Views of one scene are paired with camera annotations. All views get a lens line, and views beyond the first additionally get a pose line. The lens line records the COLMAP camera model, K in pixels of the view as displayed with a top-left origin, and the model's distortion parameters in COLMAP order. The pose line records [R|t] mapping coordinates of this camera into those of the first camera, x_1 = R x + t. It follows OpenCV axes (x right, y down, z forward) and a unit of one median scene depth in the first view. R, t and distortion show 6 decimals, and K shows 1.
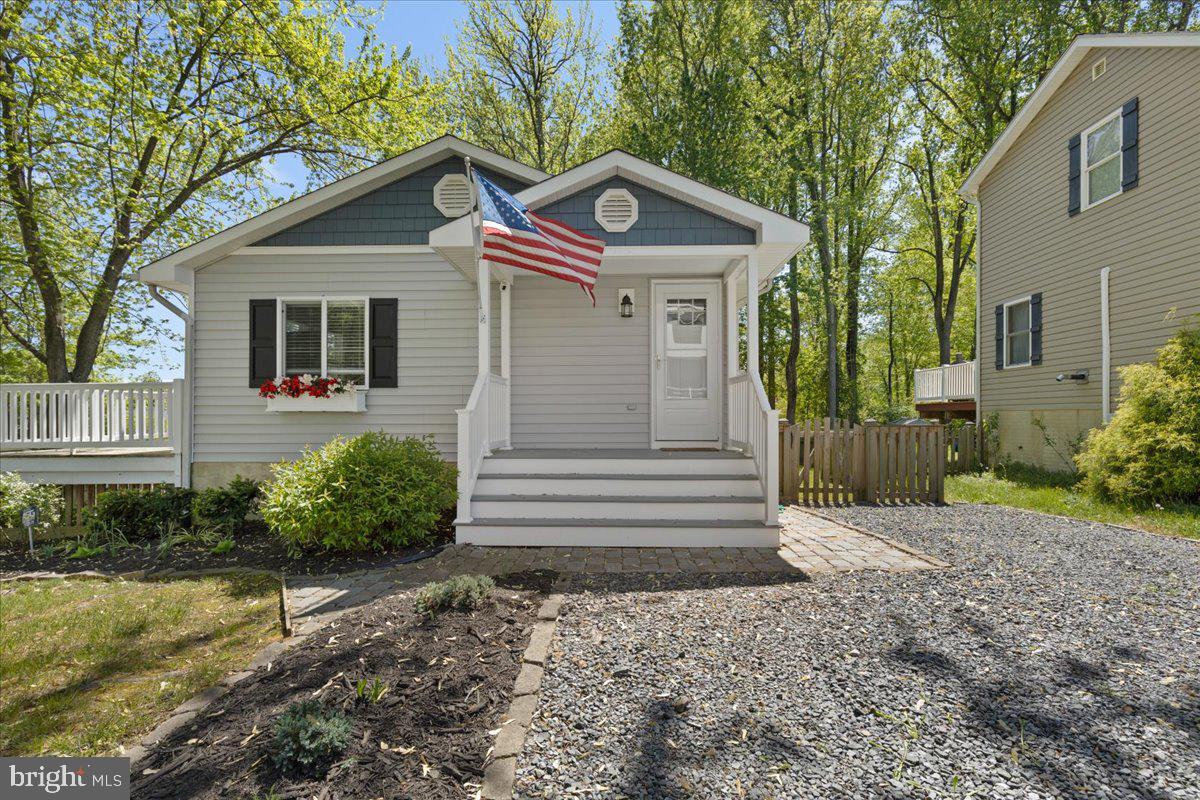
lens RADIAL K [[541.4, 0, 601.0], [0, 541.4, 414.4], [0, 0, 1]] dist [-0.000390, 0.000010]
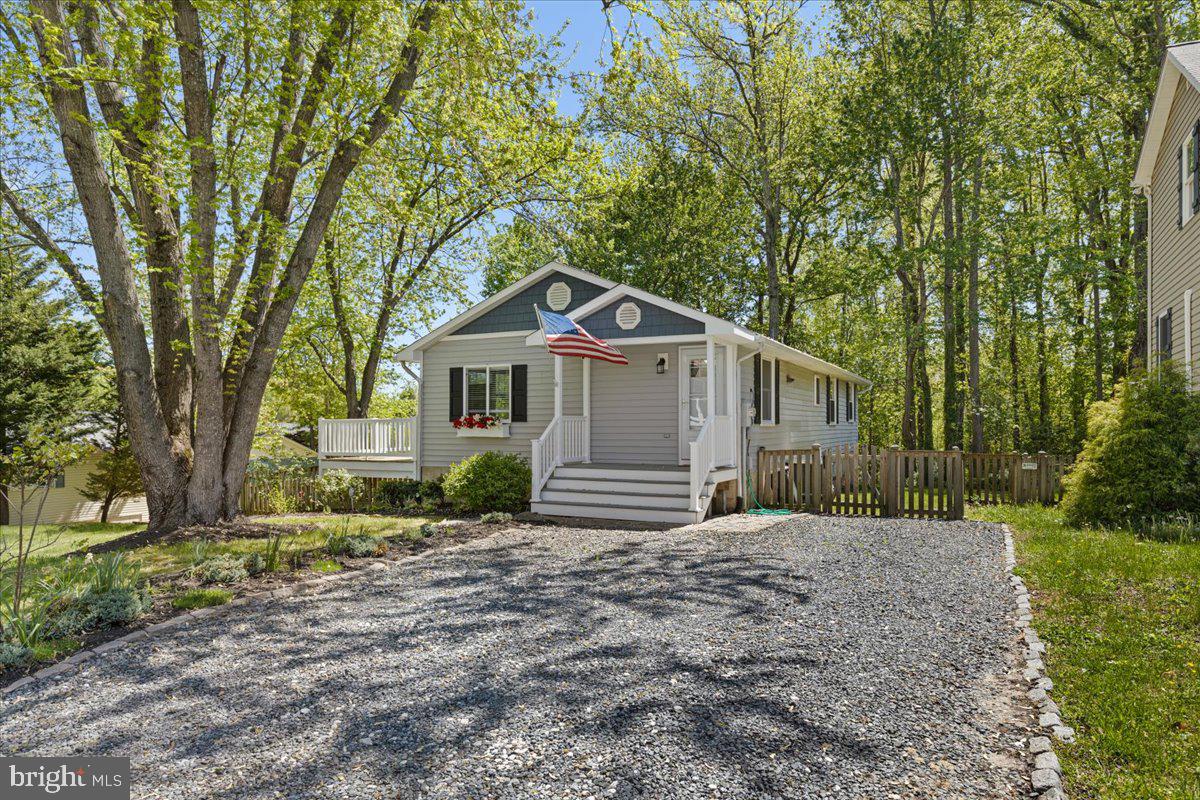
lens RADIAL K [[735.4, 0, 600.0], [0, 735.4, 421.1], [0, 0, 1]] dist [-0.000580, -0.000066]
pose [[0.903786, -0.000617, -0.427983, 0.729607], [0.000324, 1.000000, -0.000757, -0.050236], [0.427984, 0.000546, 0.903786, -0.834656]]
